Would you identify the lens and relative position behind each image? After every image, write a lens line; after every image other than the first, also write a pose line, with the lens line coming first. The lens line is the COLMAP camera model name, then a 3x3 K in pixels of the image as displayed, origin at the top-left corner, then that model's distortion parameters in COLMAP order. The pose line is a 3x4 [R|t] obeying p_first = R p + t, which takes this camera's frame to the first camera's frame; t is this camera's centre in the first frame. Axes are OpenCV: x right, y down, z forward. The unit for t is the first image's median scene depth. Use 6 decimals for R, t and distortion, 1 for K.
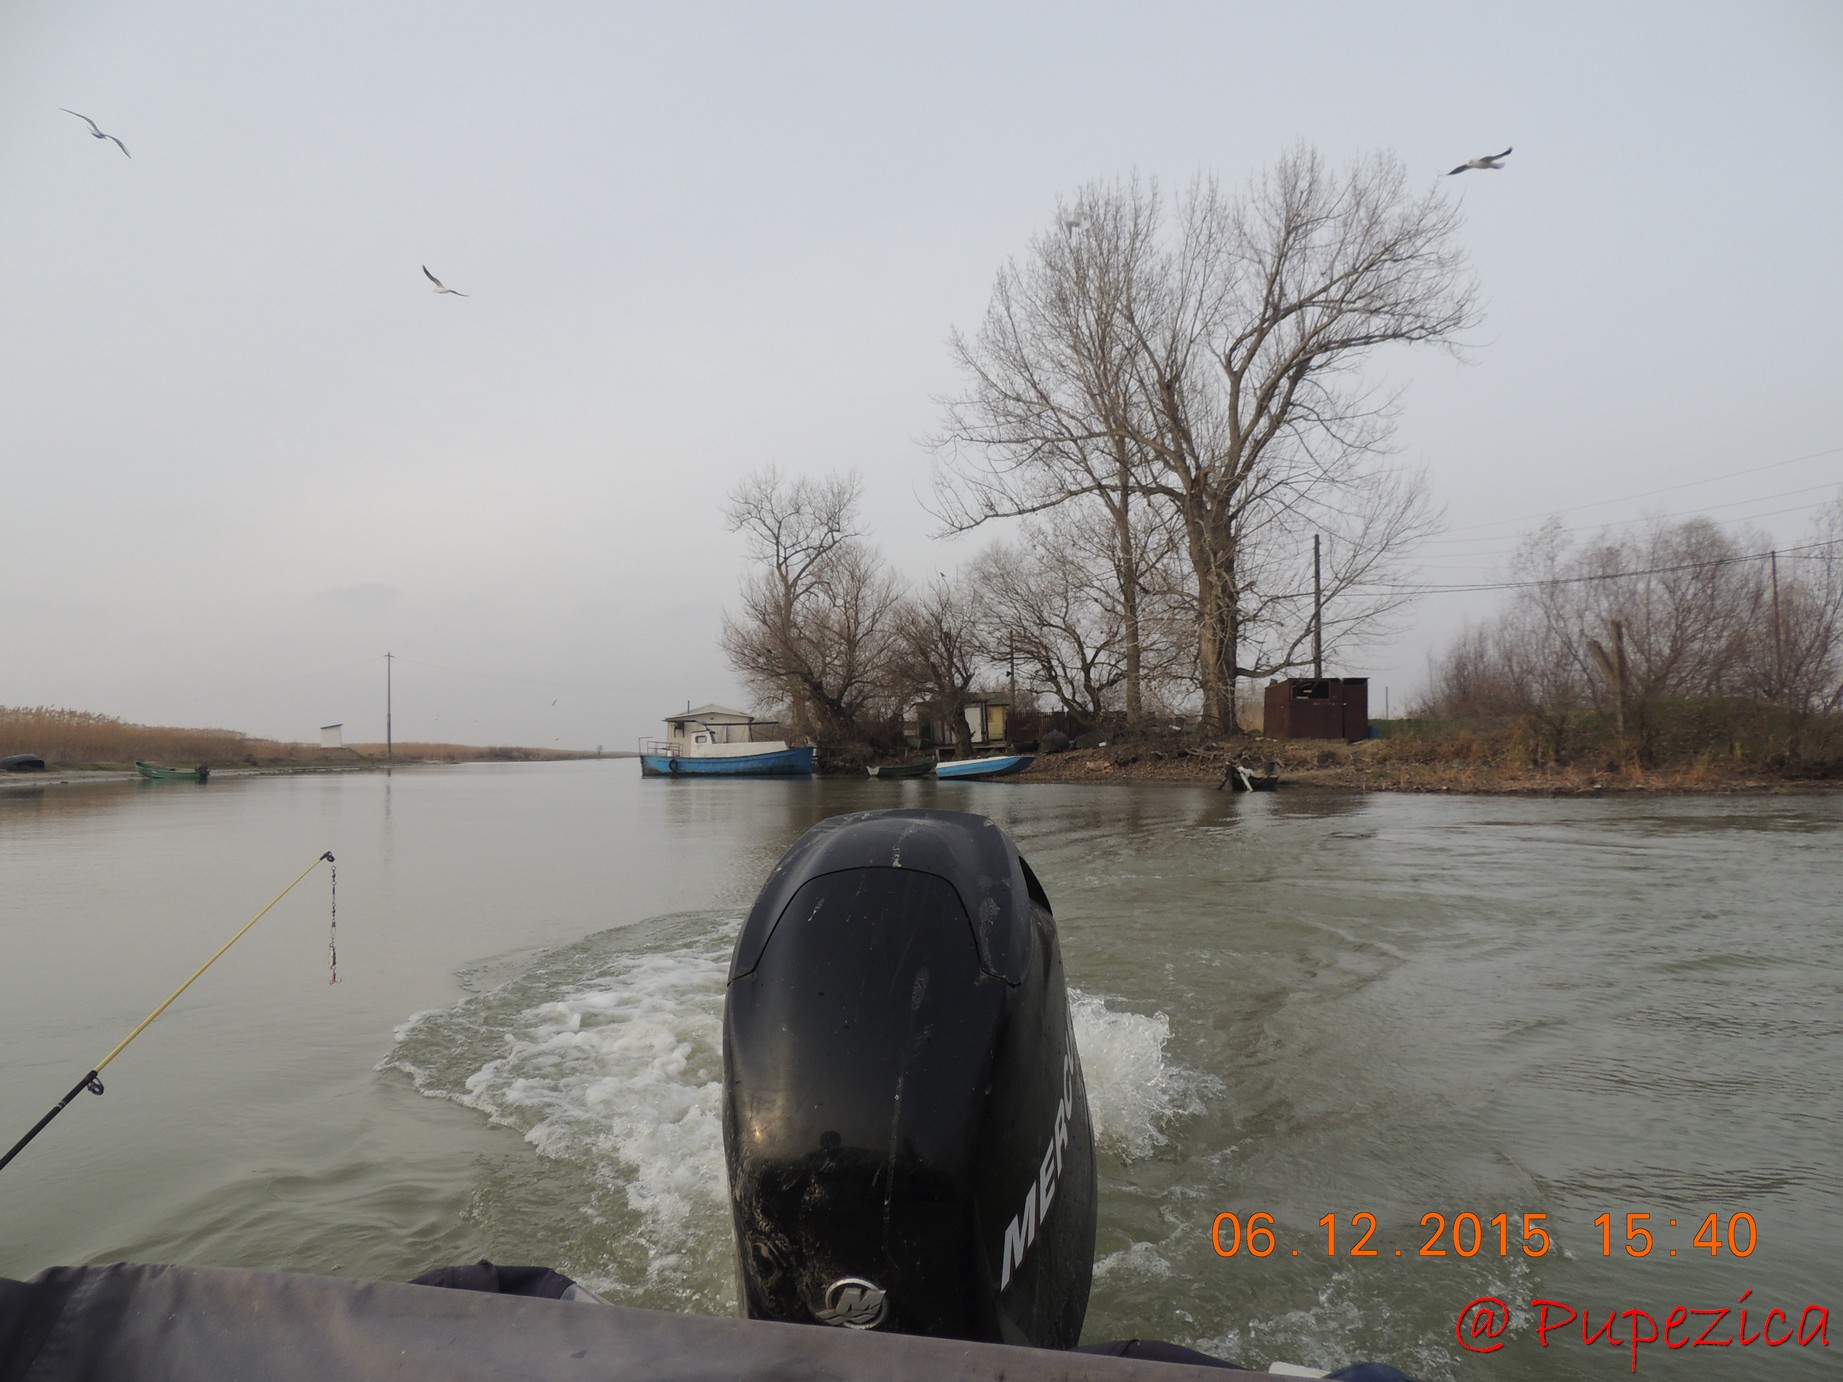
lens RADIAL K [[1334.3, 0, 925.9], [0, 1334.3, 685.2], [0, 0, 1]] dist [-0.006371, 0.001990]
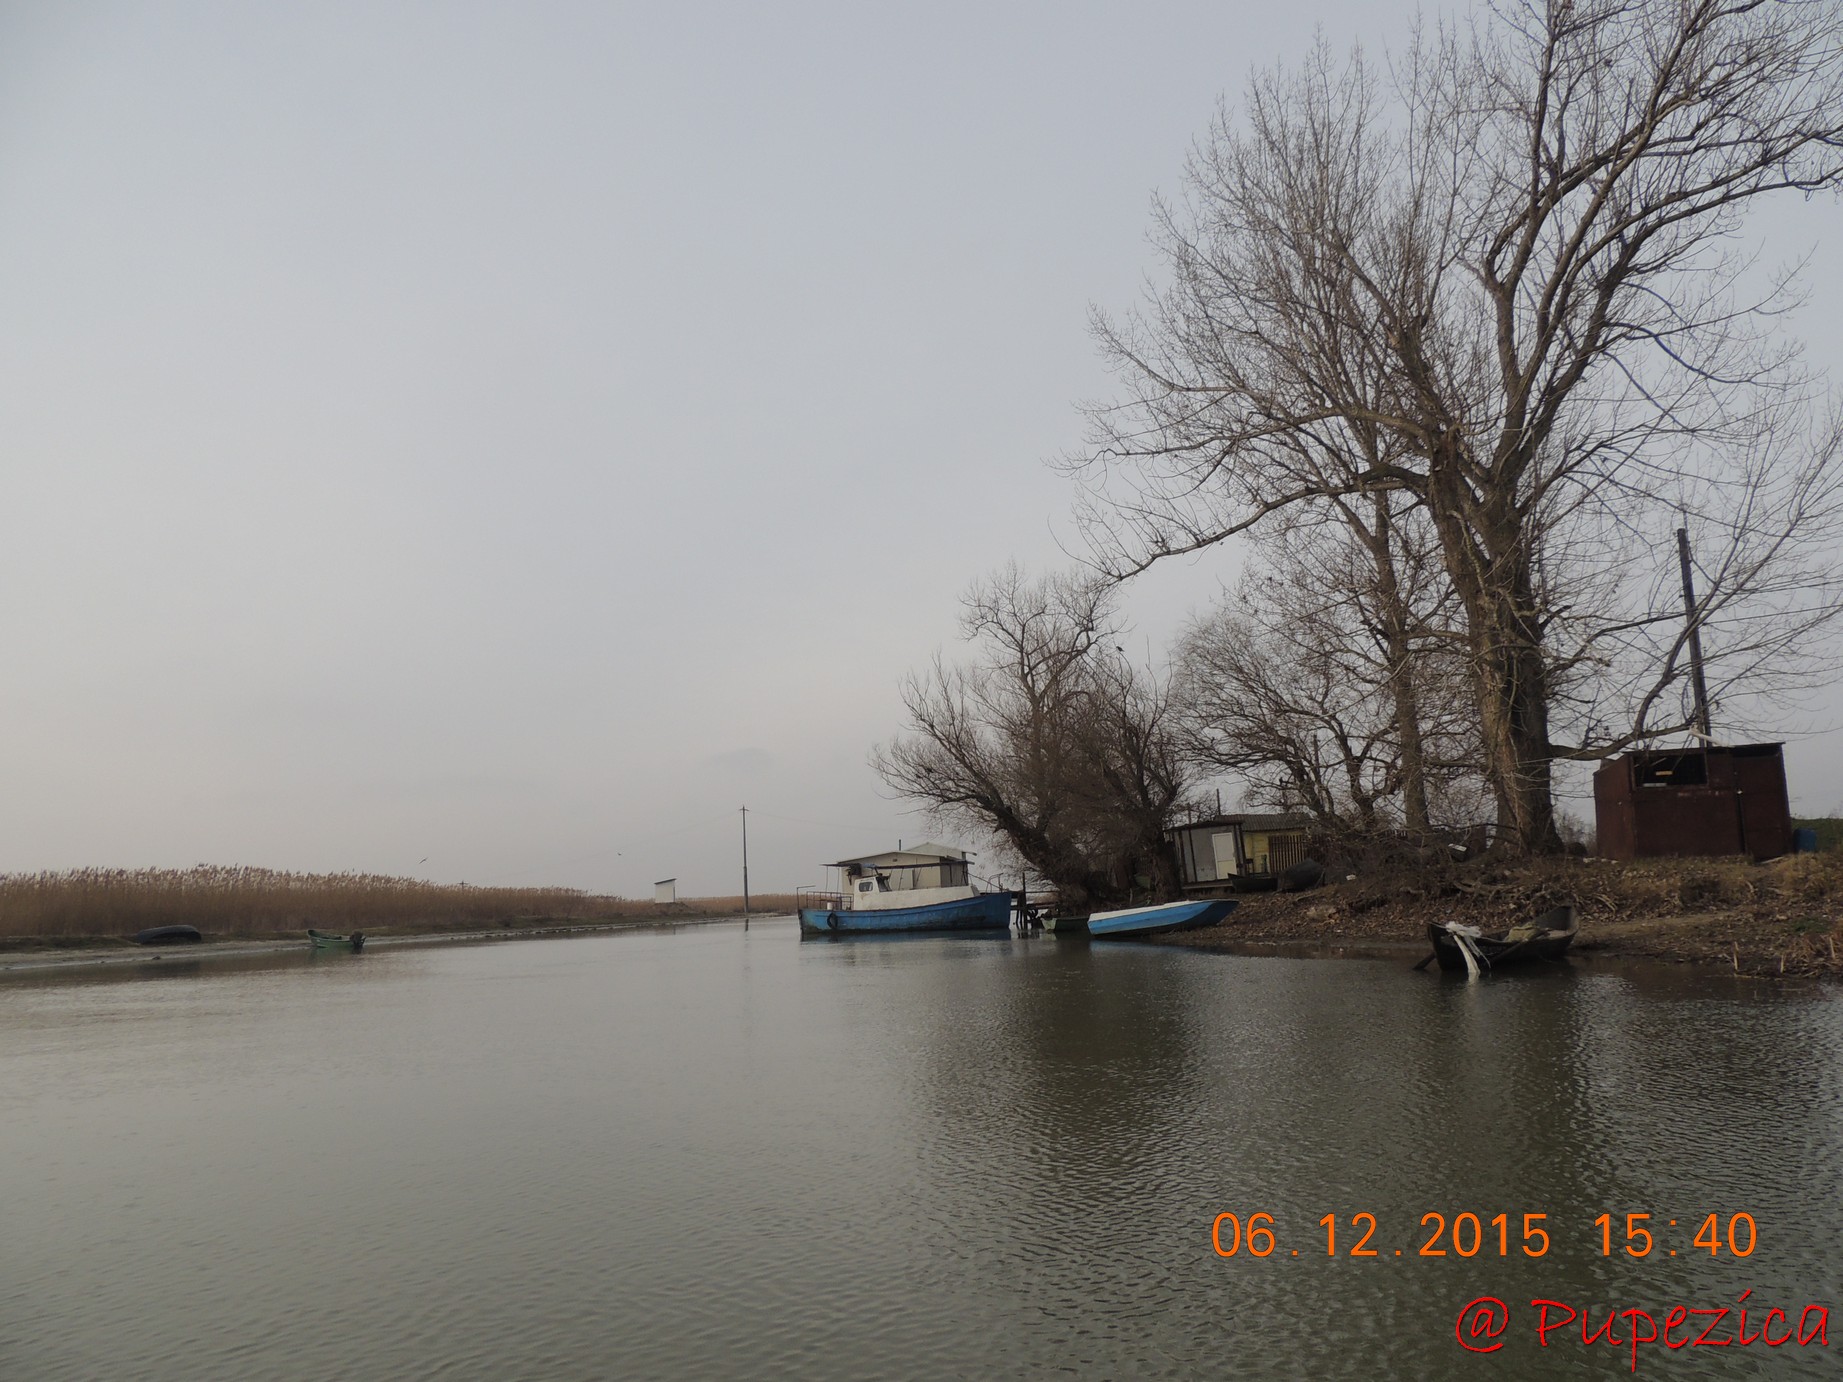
lens RADIAL K [[1320.0, 0, 922.2], [0, 1320.0, 695.1], [0, 0, 1]] dist [-0.010895, -0.009514]
pose [[0.953221, -0.075204, -0.292769, 0.136153], [0.046363, 0.993471, -0.104242, 0.013769], [0.298696, 0.085792, 0.950484, 0.332092]]
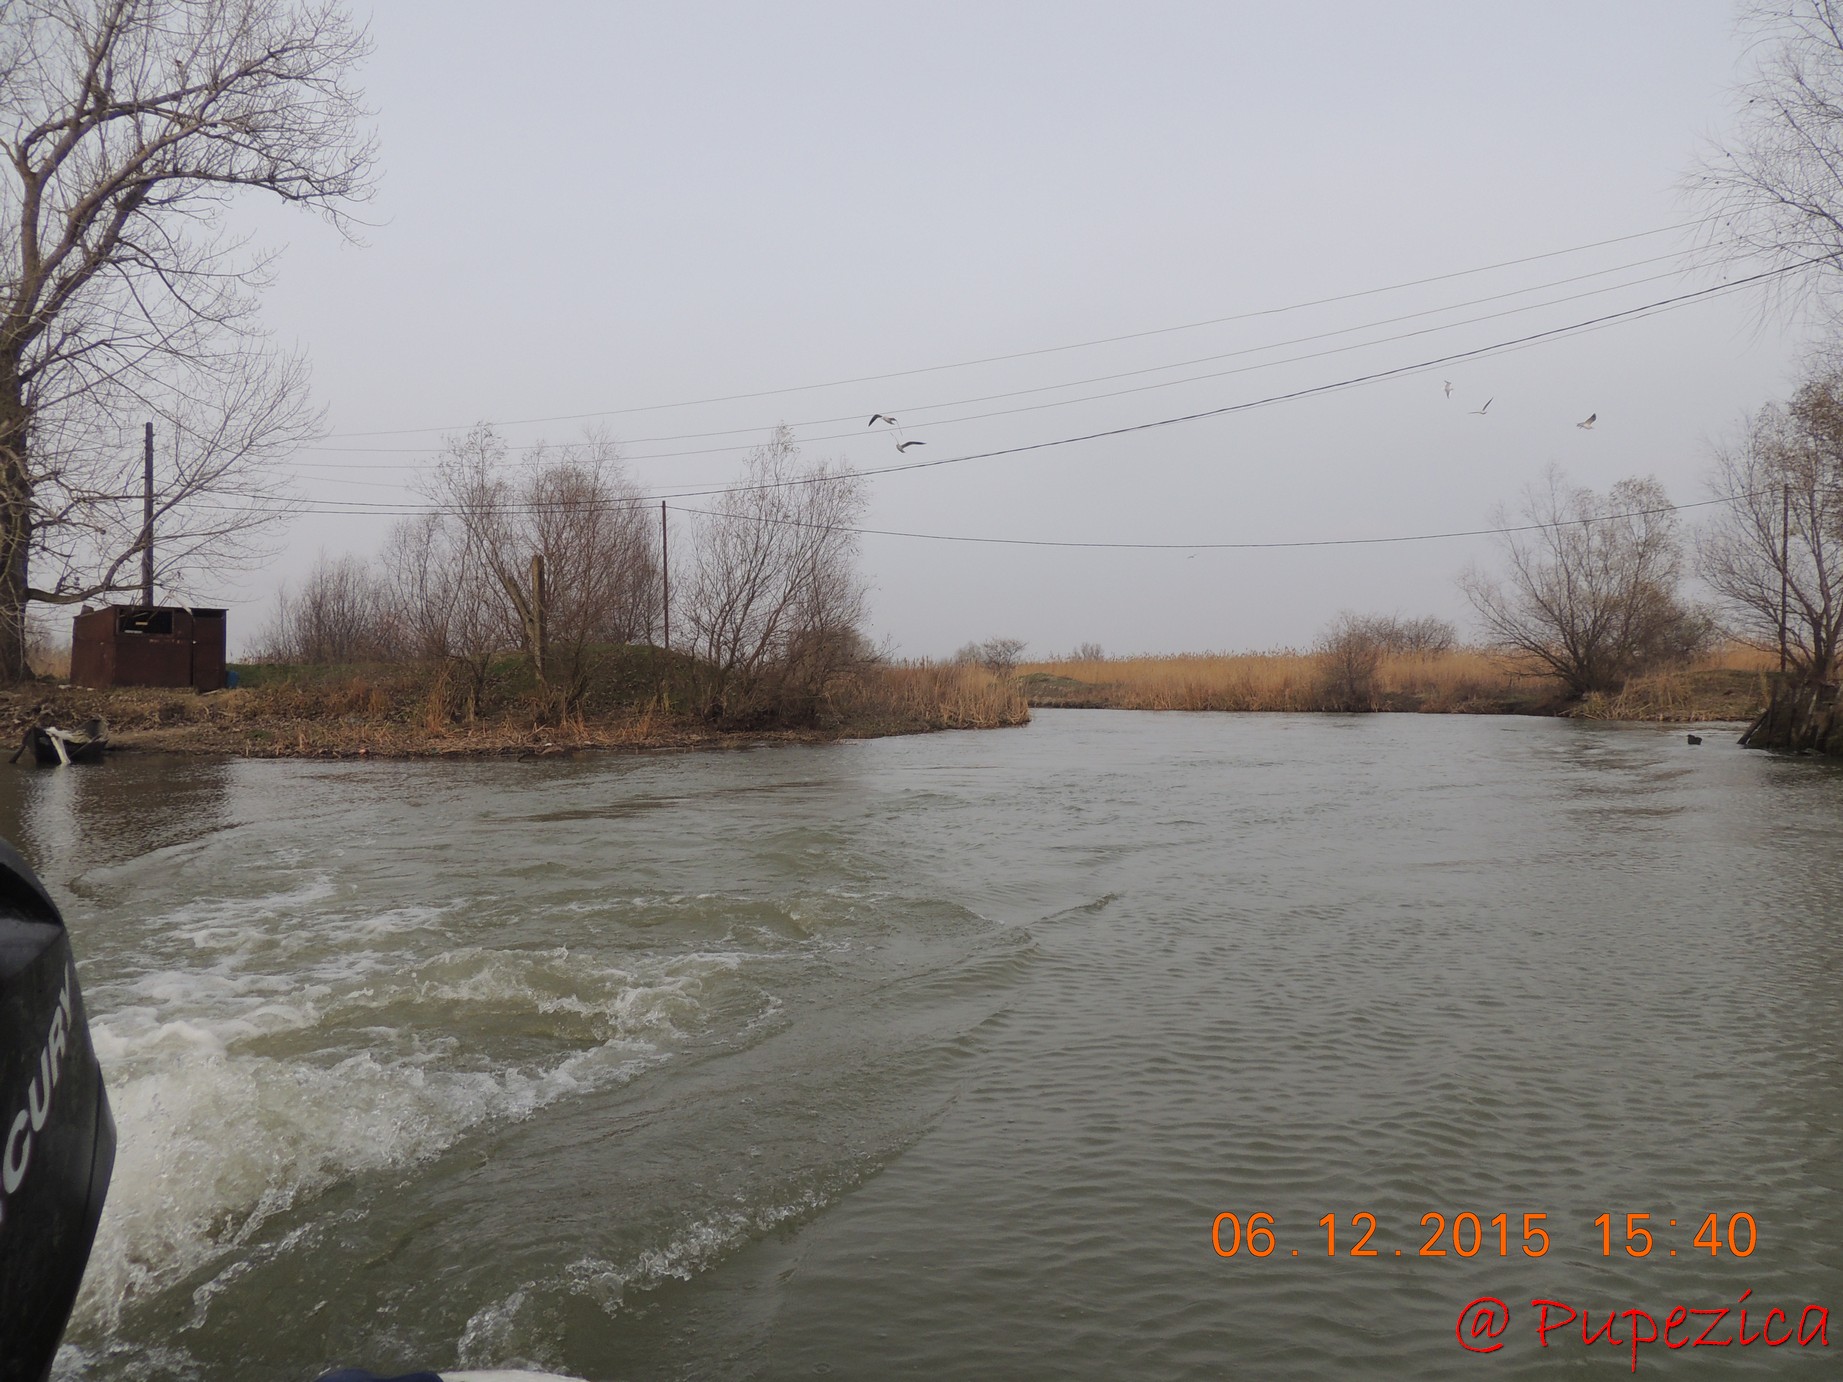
lens RADIAL K [[1334.3, 0, 925.9], [0, 1334.3, 685.2], [0, 0, 1]] dist [-0.006371, 0.001990]
pose [[0.667970, 0.005188, 0.744170, 0.022379], [-0.033160, 0.999190, 0.022799, 0.006782], [-0.743449, -0.039905, 0.667601, 0.157115]]
